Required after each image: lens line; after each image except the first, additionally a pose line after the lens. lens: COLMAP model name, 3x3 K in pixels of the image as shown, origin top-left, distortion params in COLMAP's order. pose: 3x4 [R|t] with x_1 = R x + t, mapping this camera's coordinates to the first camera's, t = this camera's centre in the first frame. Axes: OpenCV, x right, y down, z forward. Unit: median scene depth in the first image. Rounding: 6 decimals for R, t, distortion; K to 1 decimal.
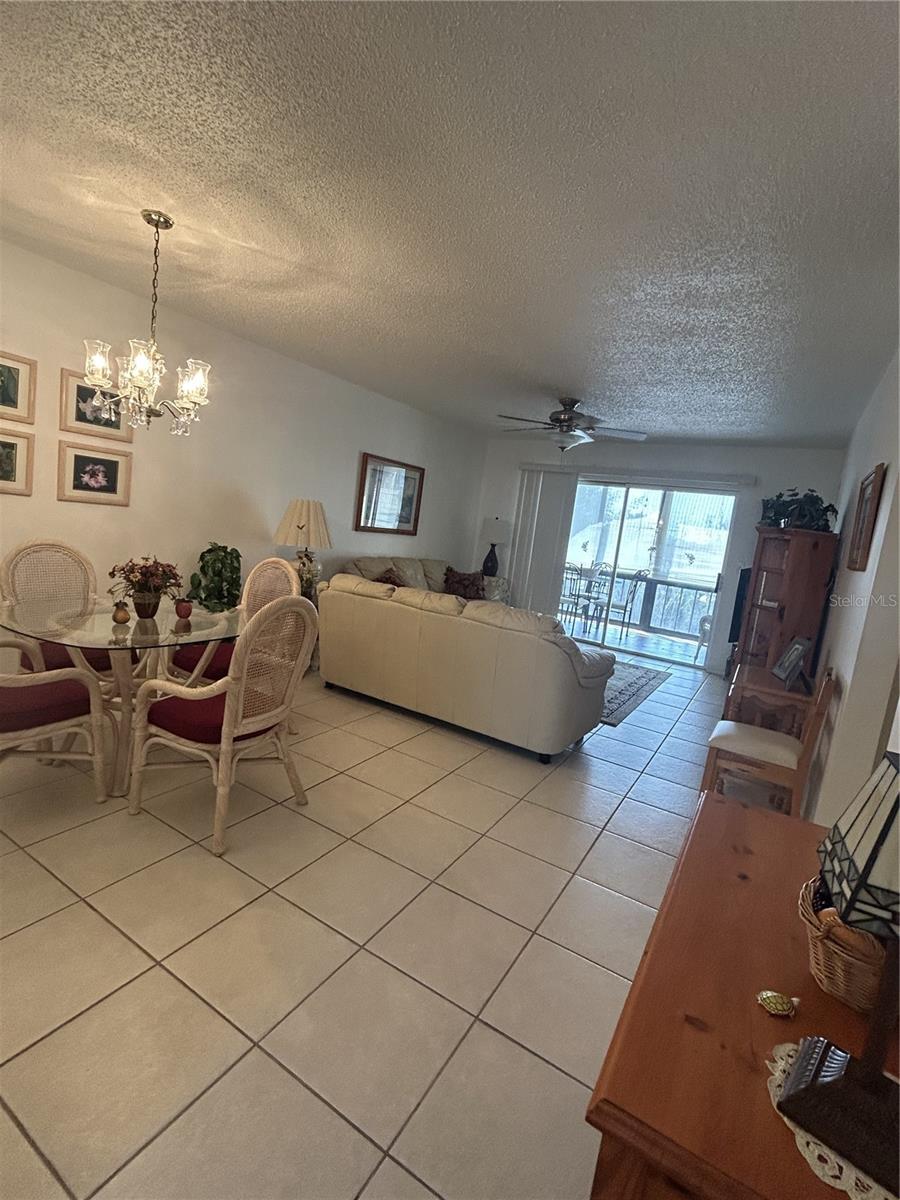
lens RADIAL K [[565.8, 0, 451.0], [0, 565.8, 597.8], [0, 0, 1]] dist [-0.000619, -0.000227]
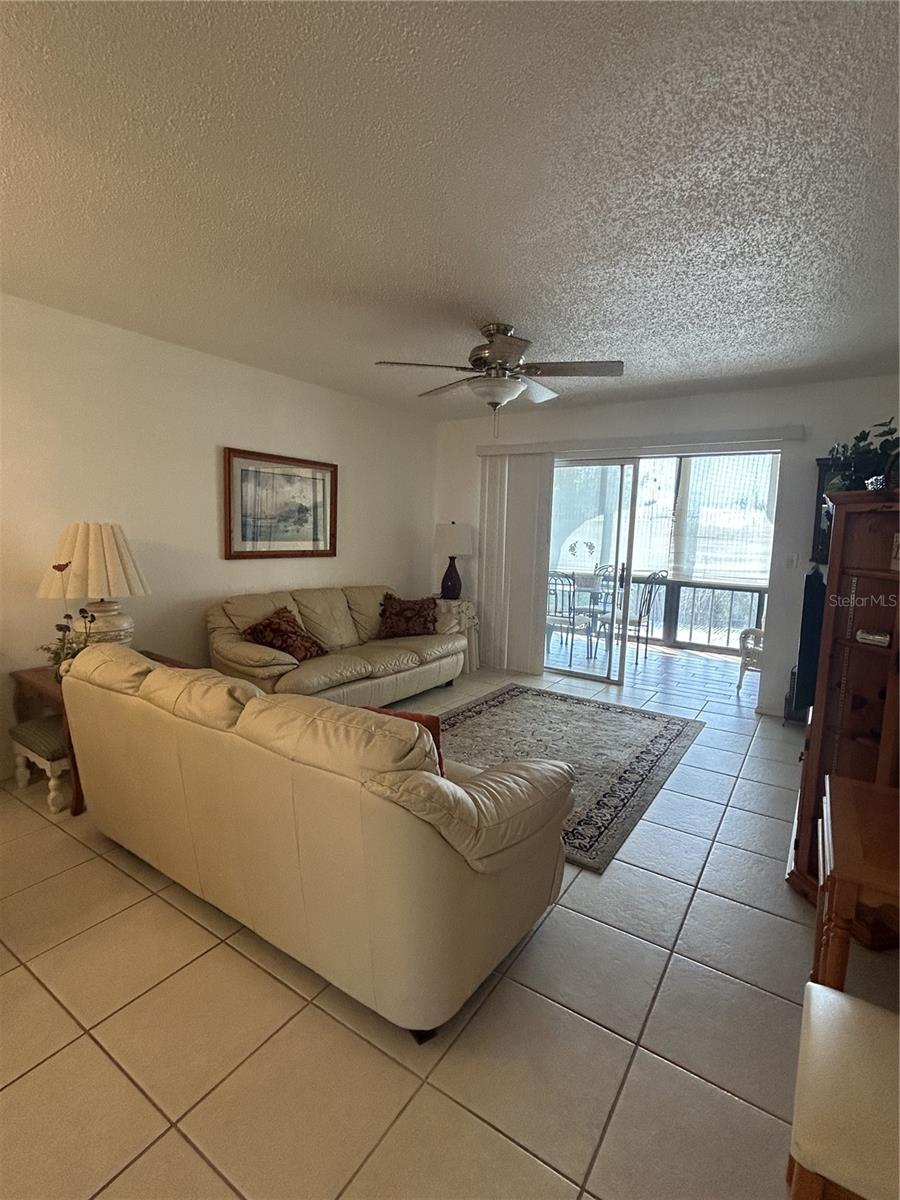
lens RADIAL K [[565.8, 0, 451.0], [0, 565.8, 597.8], [0, 0, 1]] dist [-0.000619, -0.000227]
pose [[0.994621, -0.086168, -0.057481, 0.245566], [0.085238, 0.996190, -0.018449, -0.057354], [0.058852, 0.013450, 0.998176, 0.529985]]
